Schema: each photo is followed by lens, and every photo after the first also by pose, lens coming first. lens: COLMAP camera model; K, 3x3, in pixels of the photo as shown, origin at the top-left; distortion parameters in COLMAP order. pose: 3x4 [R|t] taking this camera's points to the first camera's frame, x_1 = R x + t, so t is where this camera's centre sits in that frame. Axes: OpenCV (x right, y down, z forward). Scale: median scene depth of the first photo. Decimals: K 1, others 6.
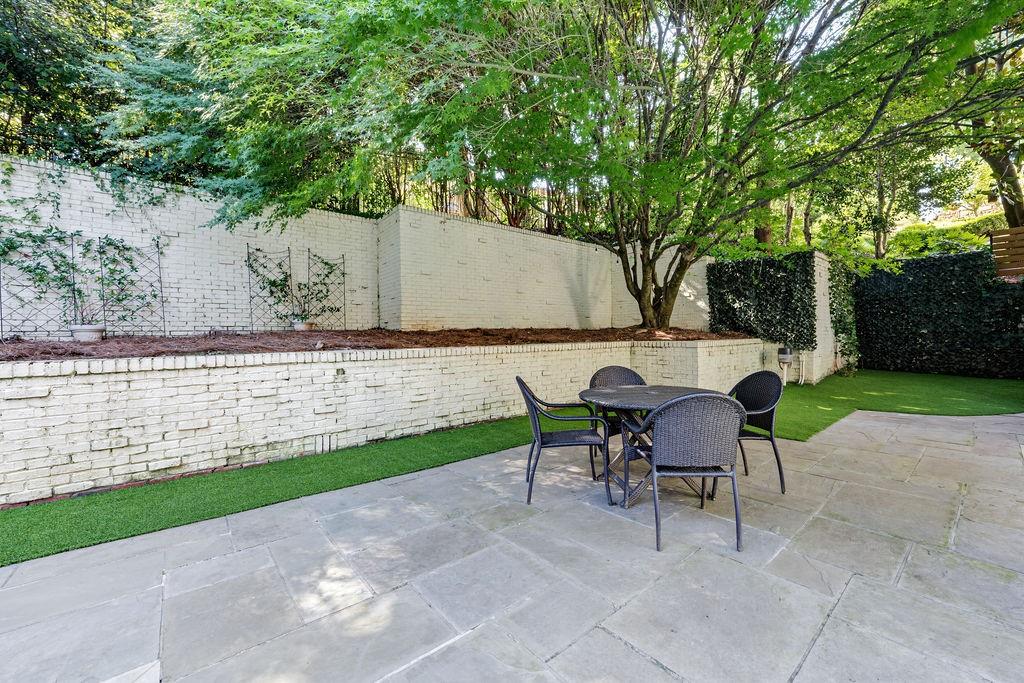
lens RADIAL K [[406.3, 0, 515.1], [0, 406.3, 331.2], [0, 0, 1]] dist [-0.026144, 0.007208]
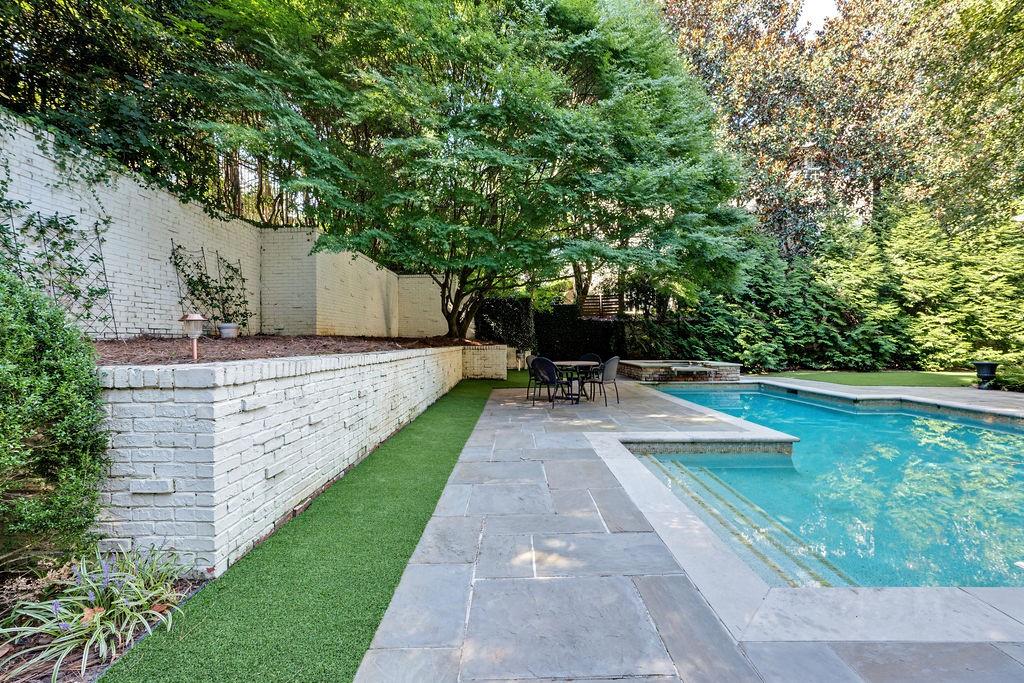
lens RADIAL K [[432.1, 0, 511.2], [0, 432.1, 343.6], [0, 0, 1]] dist [-0.002372, -0.000090]
pose [[0.638935, 0.004028, 0.769250, -1.551538], [-0.004598, 0.999988, -0.001416, 0.030629], [-0.769247, -0.002633, 0.638946, -0.374778]]
